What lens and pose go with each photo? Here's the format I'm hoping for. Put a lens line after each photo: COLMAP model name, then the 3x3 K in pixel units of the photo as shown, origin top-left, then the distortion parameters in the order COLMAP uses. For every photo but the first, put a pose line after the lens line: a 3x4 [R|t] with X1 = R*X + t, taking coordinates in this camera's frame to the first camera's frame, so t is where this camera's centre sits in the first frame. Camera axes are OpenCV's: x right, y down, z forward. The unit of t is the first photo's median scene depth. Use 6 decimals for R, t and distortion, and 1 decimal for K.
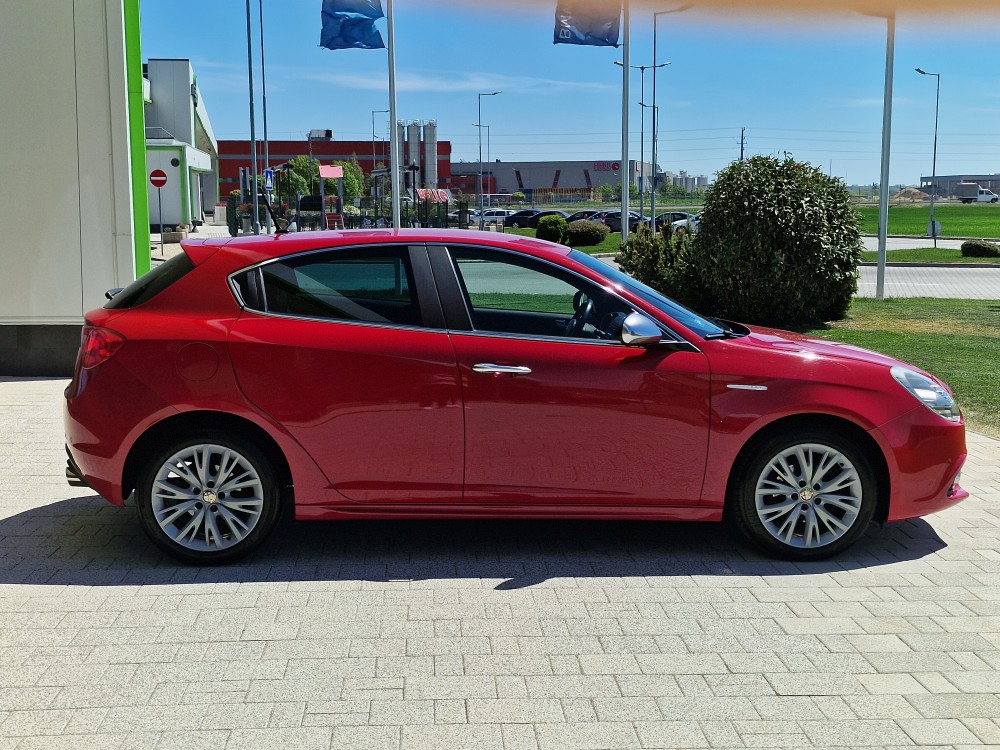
lens RADIAL K [[1305.1, 0, 500.0], [0, 1305.1, 375.0], [0, 0, 1]] dist [0.045150, 0.016584]
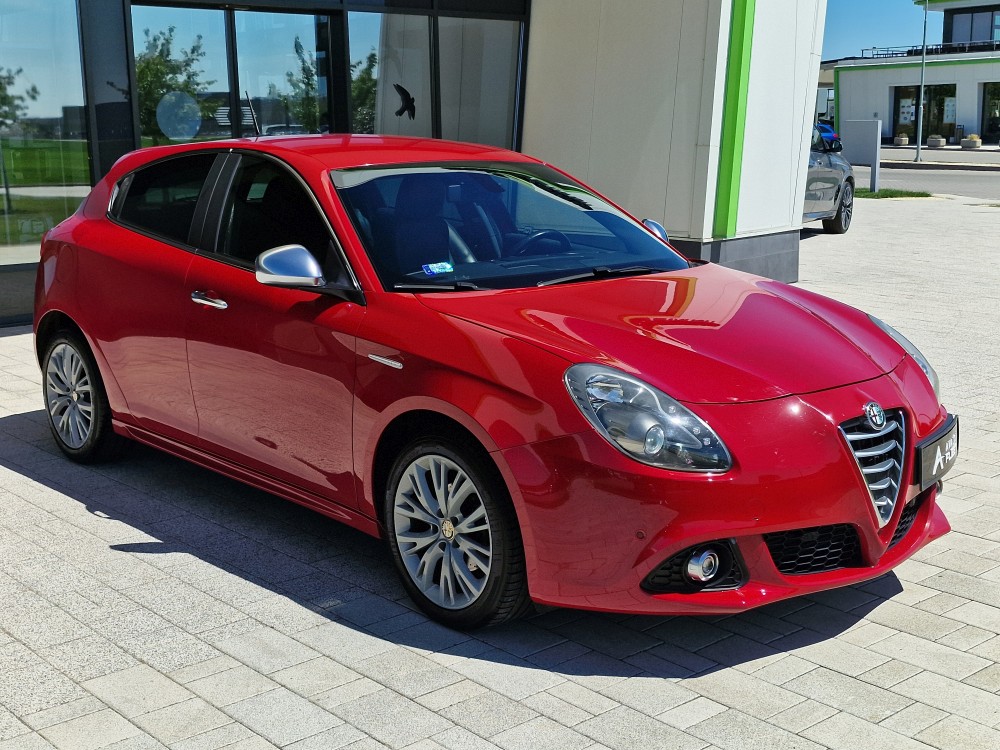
lens RADIAL K [[1305.1, 0, 500.0], [0, 1305.1, 375.0], [0, 0, 1]] dist [0.045150, 0.016584]
pose [[0.658830, 0.144899, -0.738206, 0.747866], [-0.098548, 0.989443, 0.106261, -0.064003], [0.745809, 0.002741, 0.666154, 0.568952]]
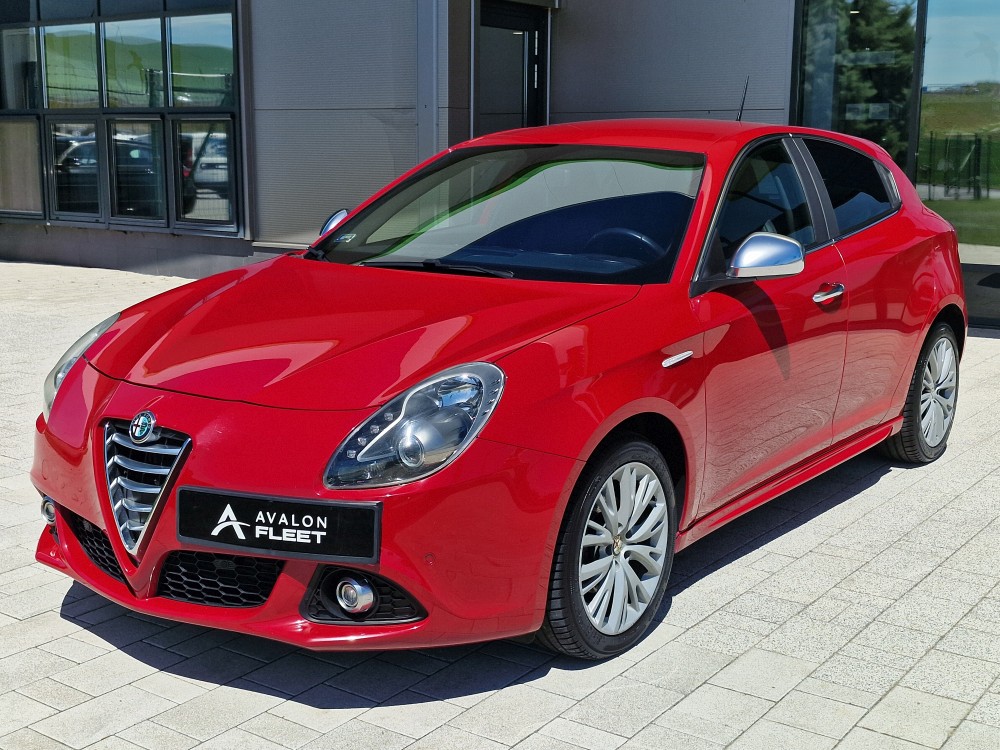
lens RADIAL K [[1305.1, 0, 500.0], [0, 1305.1, 375.0], [0, 0, 1]] dist [0.045150, 0.016584]
pose [[-0.584389, 0.147211, -0.798009, 0.749781], [-0.118223, 0.957469, 0.263203, -0.181331], [0.802816, 0.248156, -0.542131, 1.566471]]
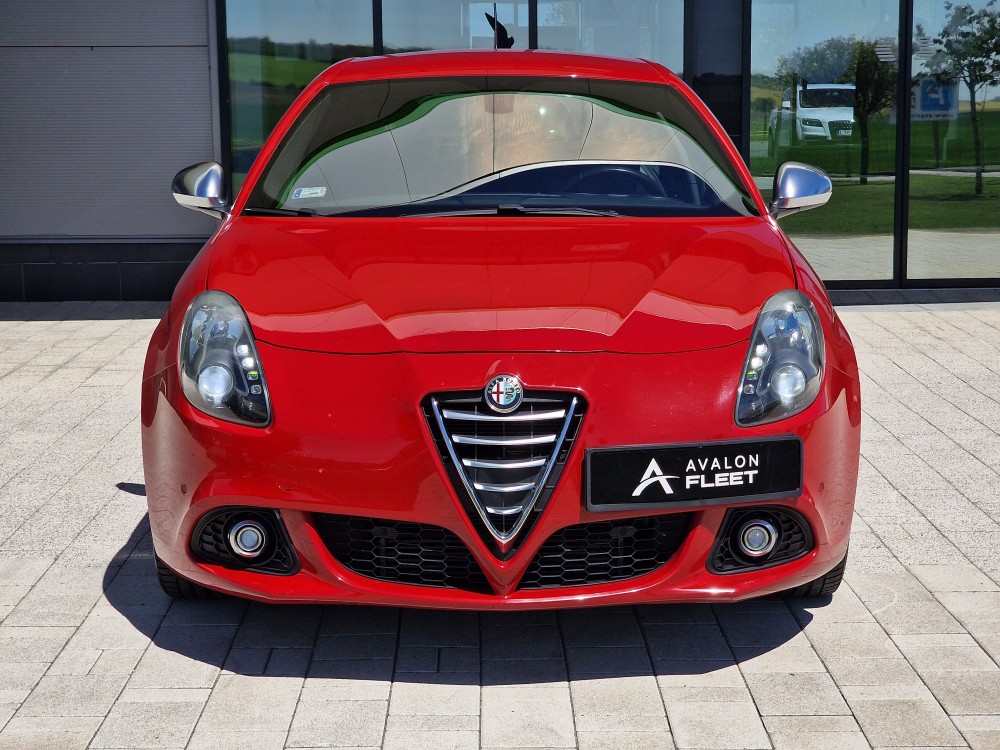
lens RADIAL K [[1963.3, 0, 500.0], [0, 1963.3, 375.0], [0, 0, 1]] dist [-0.222650, 0.204033]
pose [[0.008322, 0.150578, -0.988563, 1.114244], [-0.136408, 0.979527, 0.148054, -0.107988], [0.990618, 0.133616, 0.028691, 1.118959]]
